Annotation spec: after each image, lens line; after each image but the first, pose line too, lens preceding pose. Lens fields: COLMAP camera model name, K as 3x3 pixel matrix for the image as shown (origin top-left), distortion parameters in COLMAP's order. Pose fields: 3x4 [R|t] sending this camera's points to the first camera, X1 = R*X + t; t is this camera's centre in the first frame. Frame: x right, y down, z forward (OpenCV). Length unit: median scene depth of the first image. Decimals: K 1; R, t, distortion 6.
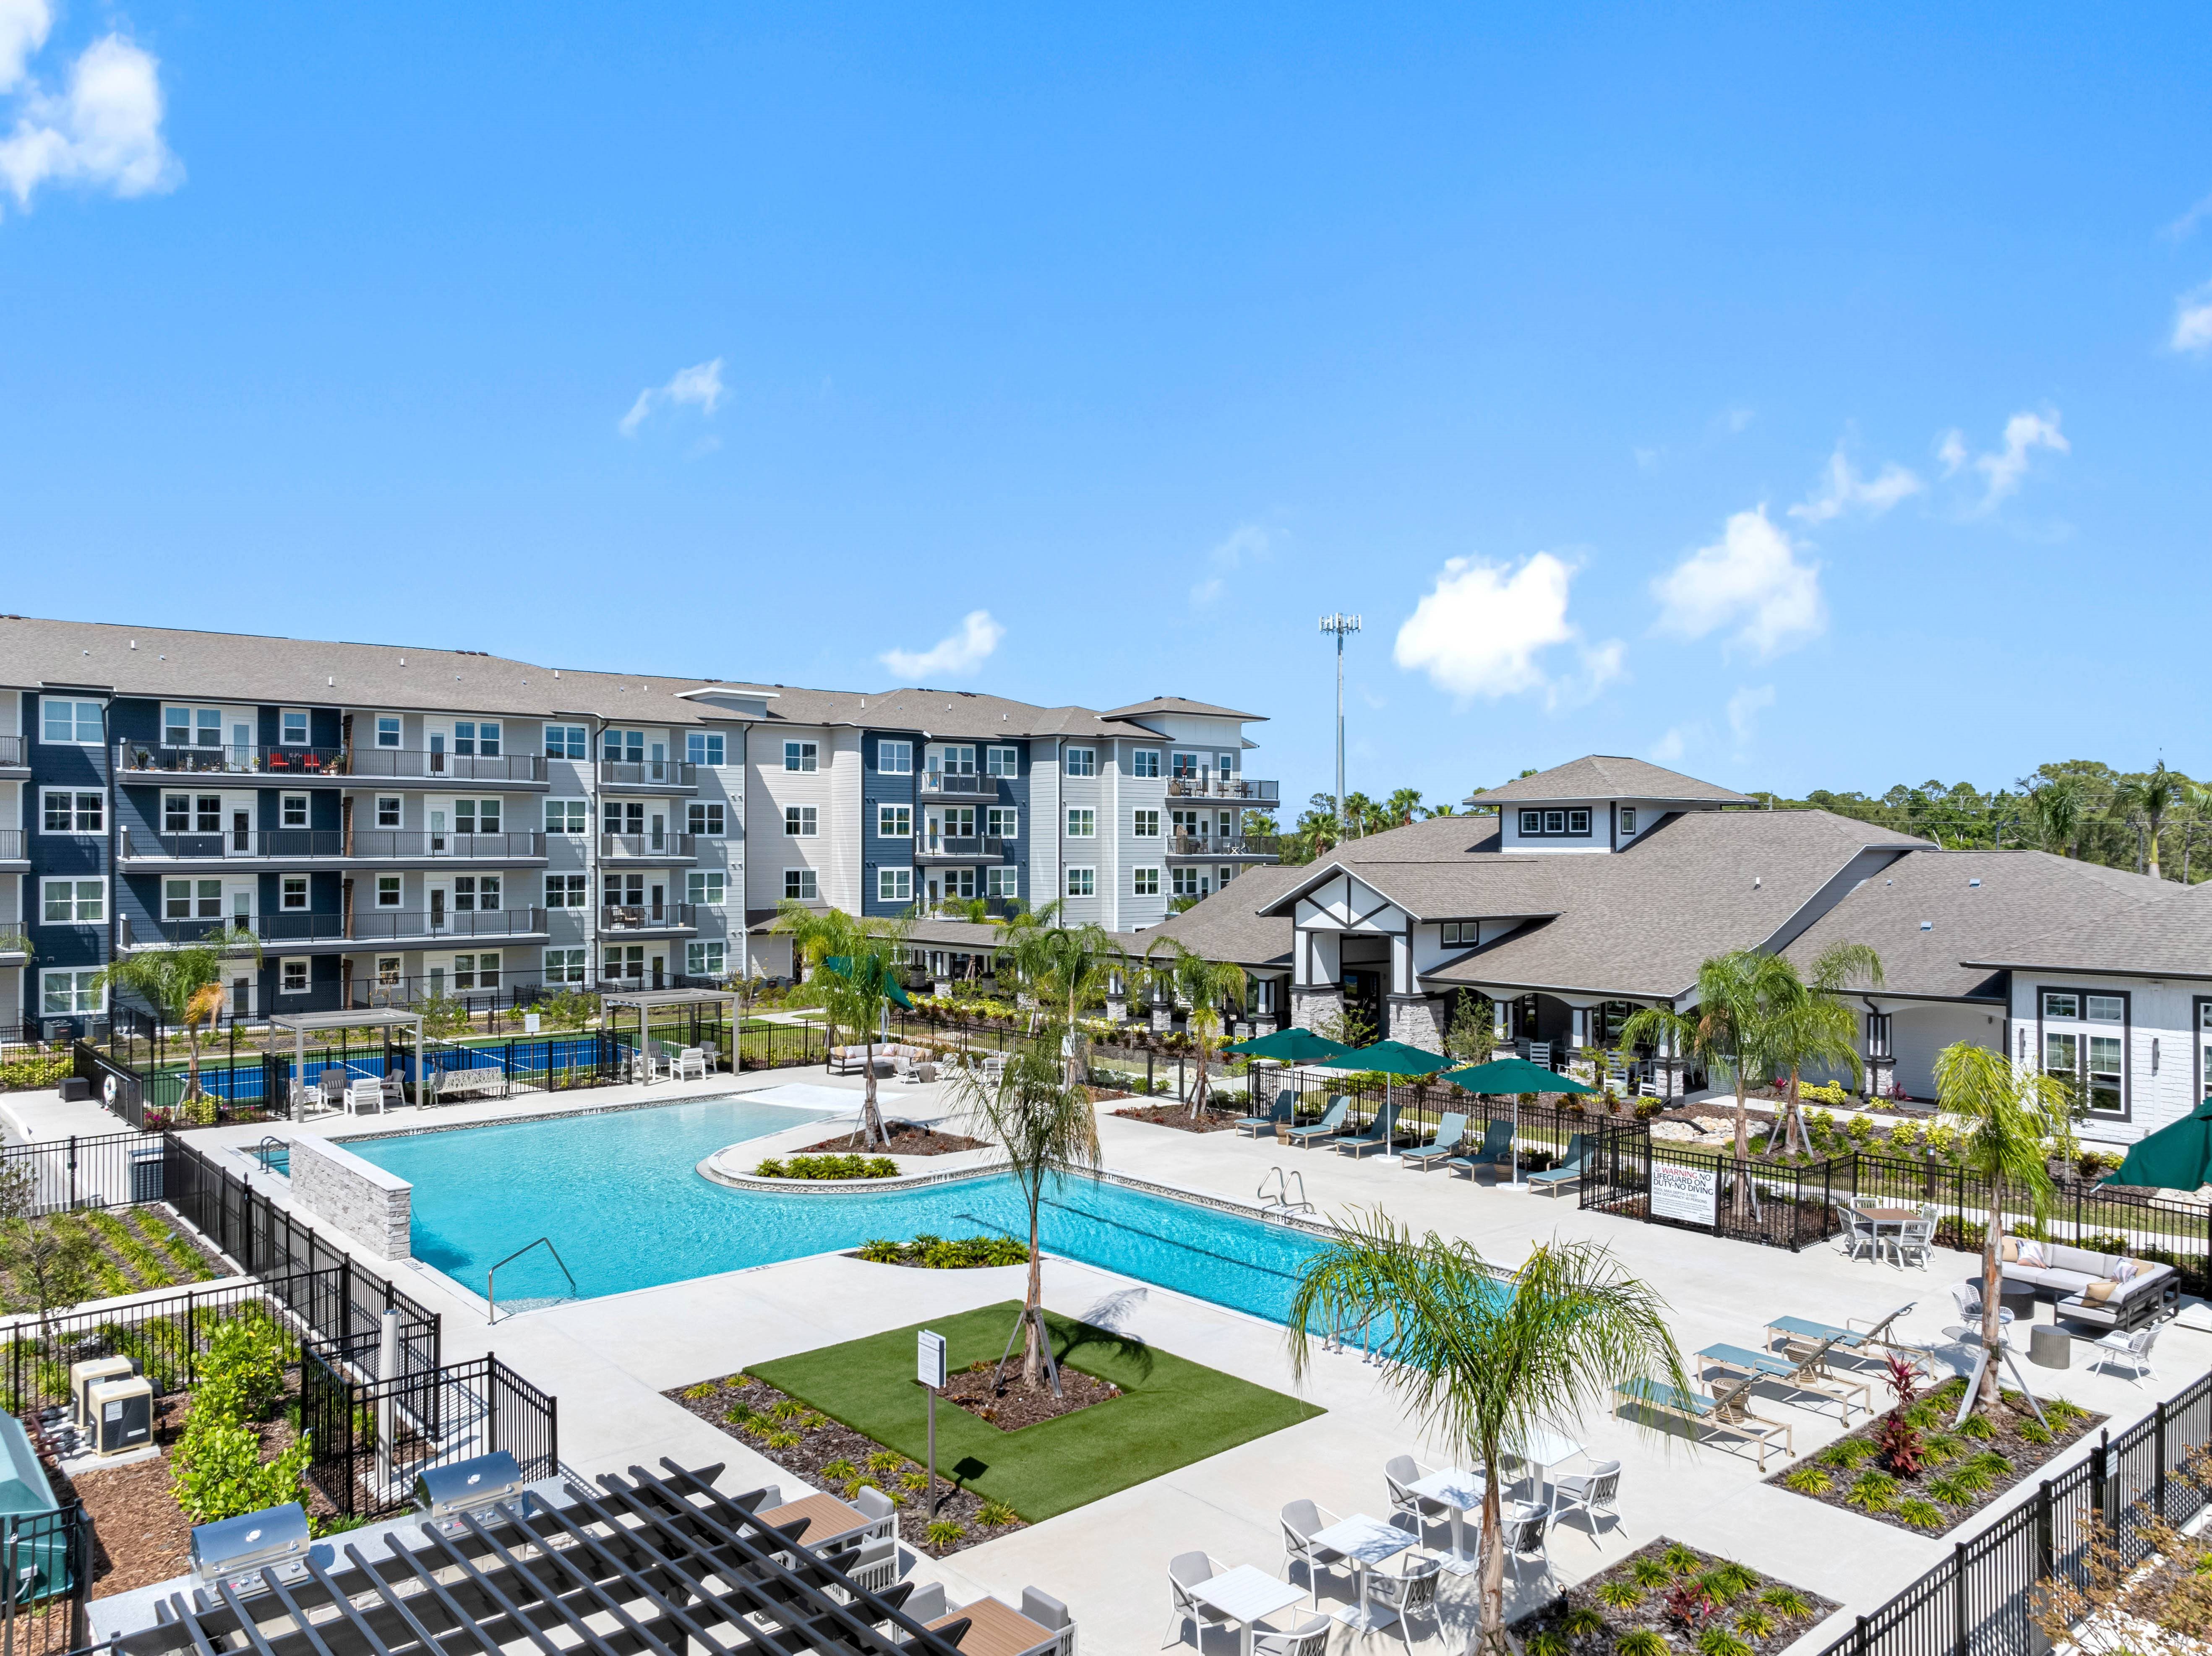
lens RADIAL K [[1586.5, 0, 1101.6], [0, 1586.5, 860.2], [0, 0, 1]] dist [-0.011120, 0.008382]
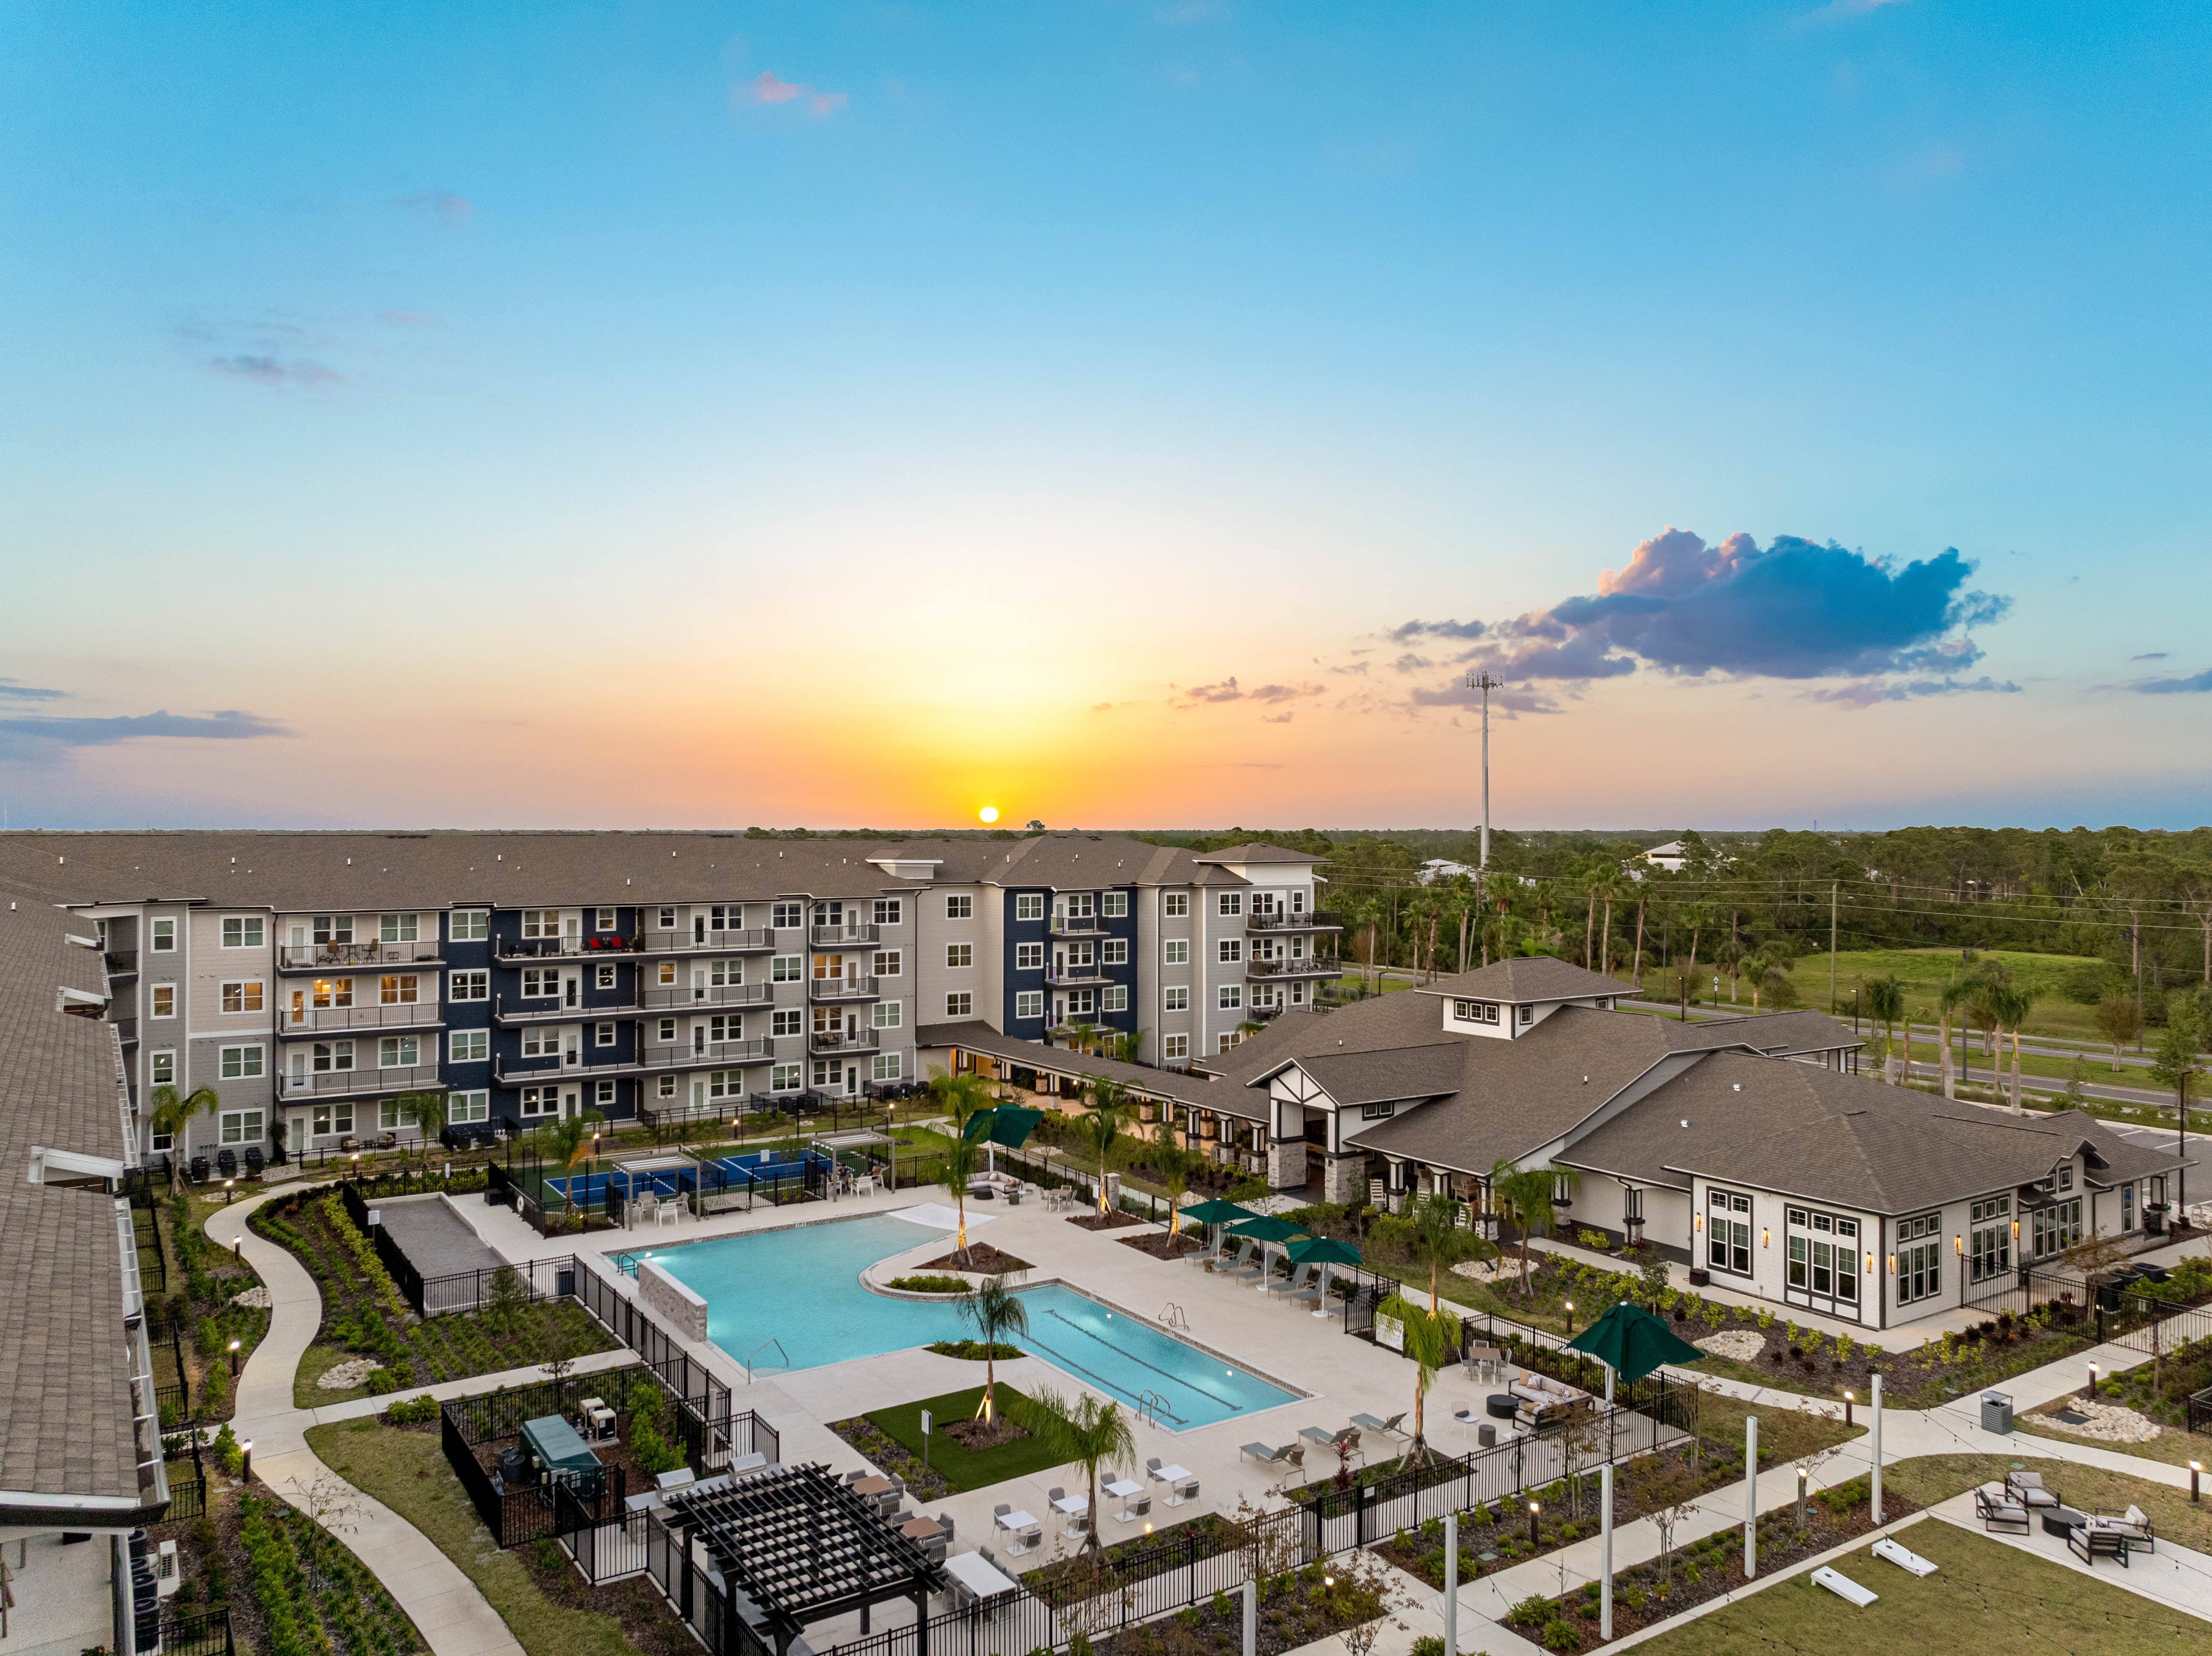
lens RADIAL K [[1571.0, 0, 1073.1], [0, 1571.0, 827.0], [0, 0, 1]] dist [-0.002665, -0.007413]
pose [[0.989167, -0.004162, -0.146739, 0.123952], [0.002398, 0.999923, -0.012200, -0.149494], [0.146778, 0.011716, 0.989100, -0.358293]]
